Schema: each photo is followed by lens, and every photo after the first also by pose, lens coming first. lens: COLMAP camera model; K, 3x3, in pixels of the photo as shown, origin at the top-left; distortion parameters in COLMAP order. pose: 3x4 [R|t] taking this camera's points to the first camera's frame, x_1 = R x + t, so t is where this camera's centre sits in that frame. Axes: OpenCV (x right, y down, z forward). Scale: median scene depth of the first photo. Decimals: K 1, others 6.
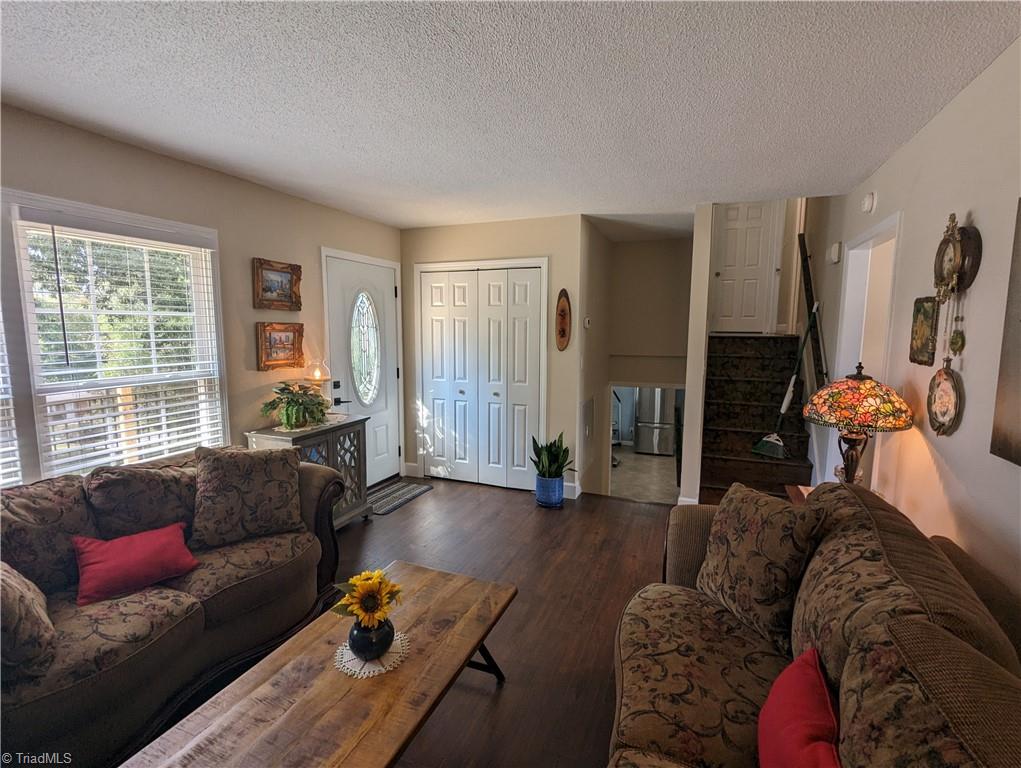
lens RADIAL K [[485.4, 0, 510.5], [0, 485.4, 384.0], [0, 0, 1]] dist [0.003461, 0.000413]
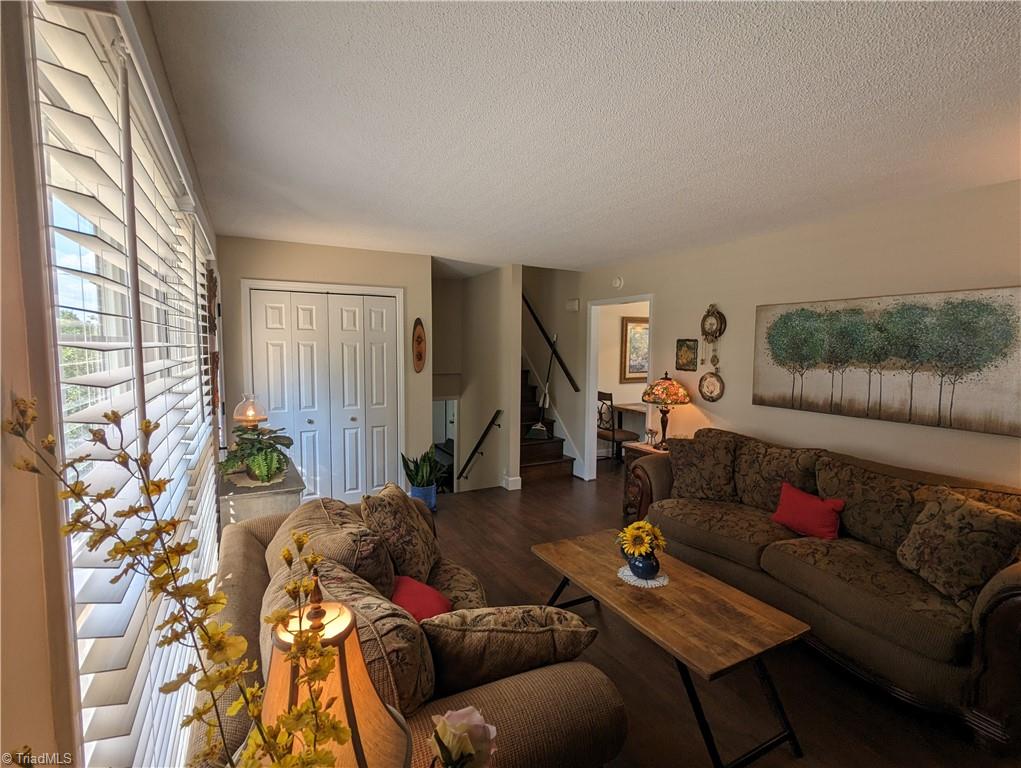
lens RADIAL K [[485.4, 0, 510.5], [0, 485.4, 384.0], [0, 0, 1]] dist [0.003461, 0.000413]
pose [[0.642231, -0.059655, 0.764186, -0.623572], [0.085440, 0.996325, 0.005972, -0.031187], [-0.761734, 0.061456, 0.644968, 0.116223]]
